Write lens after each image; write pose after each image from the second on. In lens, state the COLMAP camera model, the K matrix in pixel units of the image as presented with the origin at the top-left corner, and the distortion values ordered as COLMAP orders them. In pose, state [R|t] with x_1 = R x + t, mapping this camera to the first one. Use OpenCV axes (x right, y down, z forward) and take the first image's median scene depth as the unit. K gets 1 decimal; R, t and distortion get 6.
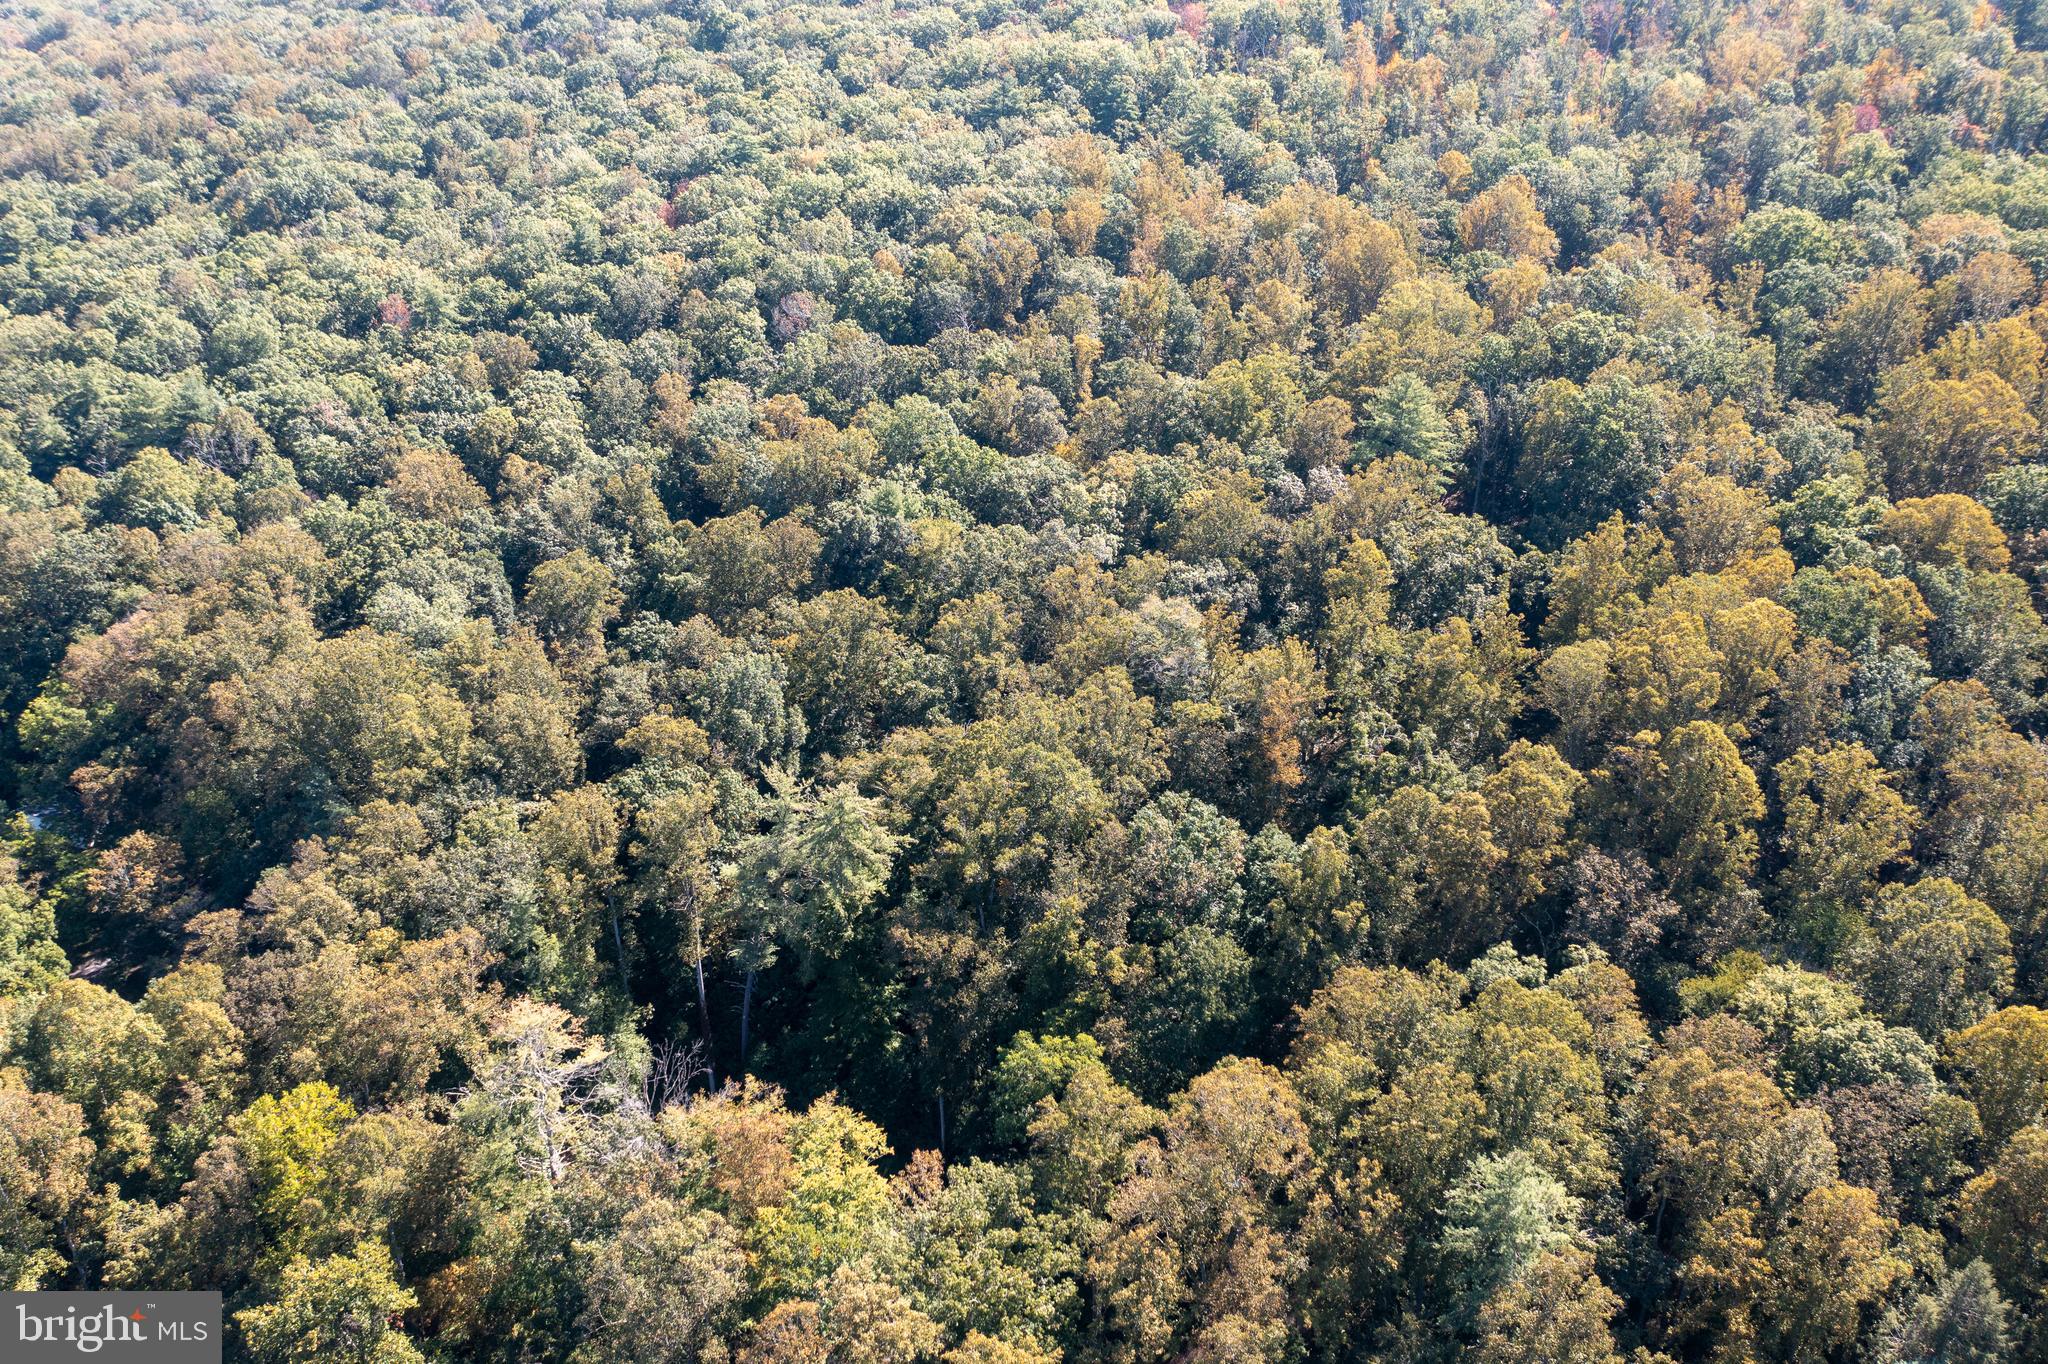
lens RADIAL K [[1720.5, 0, 1021.2], [0, 1720.5, 678.8], [0, 0, 1]] dist [0.015262, 0.006455]
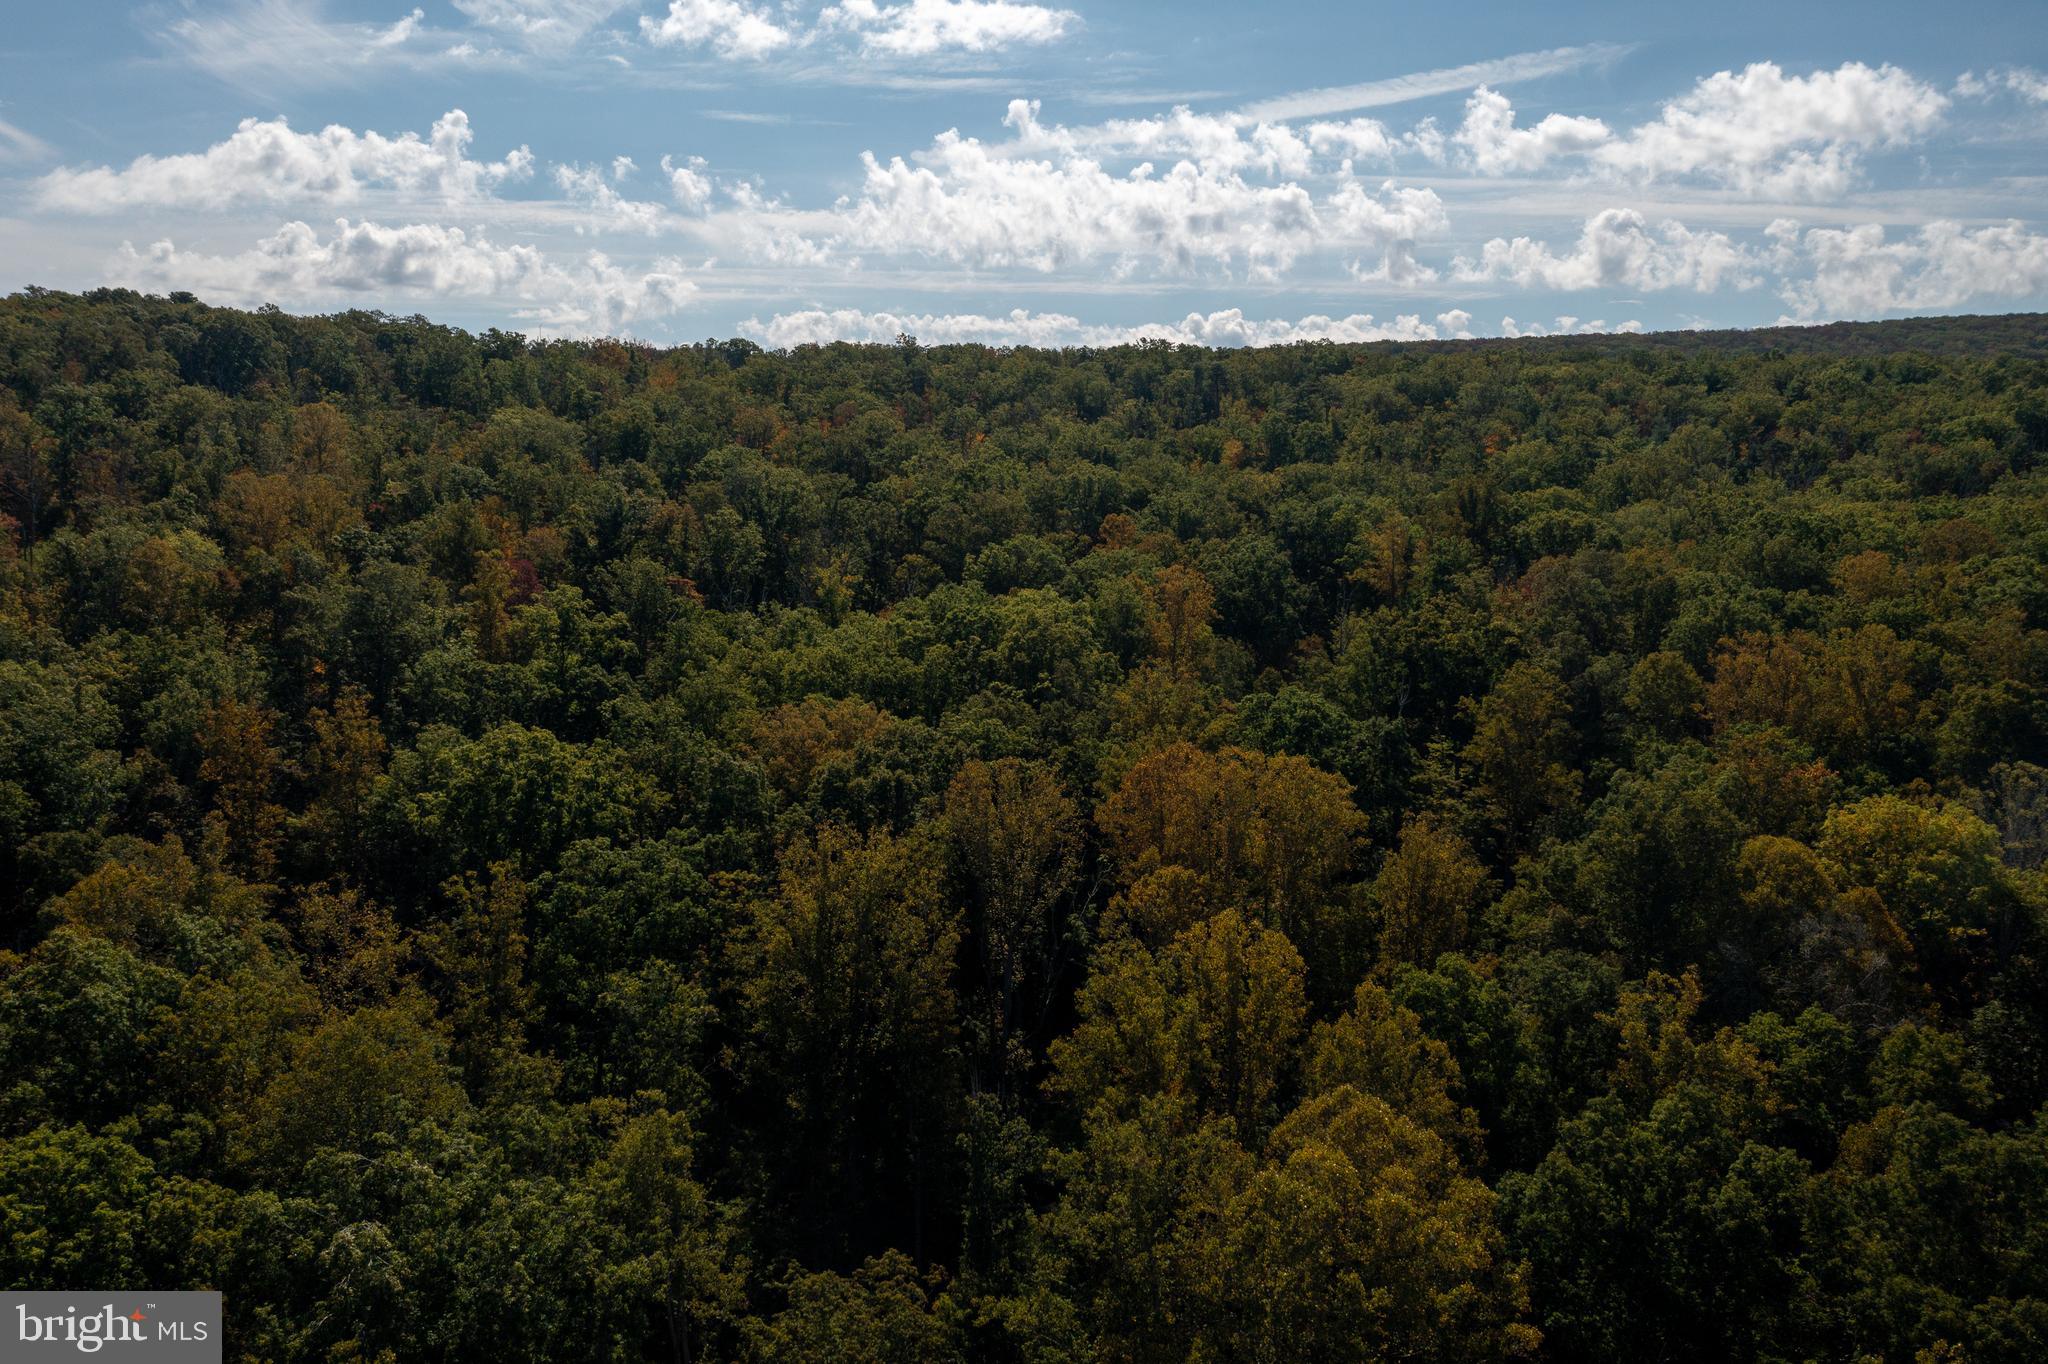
lens RADIAL K [[1720.5, 0, 1019.5], [0, 1720.5, 682.2], [0, 0, 1]] dist [0.015262, 0.006455]
pose [[0.689081, -0.092338, 0.718777, 0.195174], [0.306180, 0.936071, -0.173278, -0.148268], [-0.656826, 0.339478, 0.673301, 0.545676]]
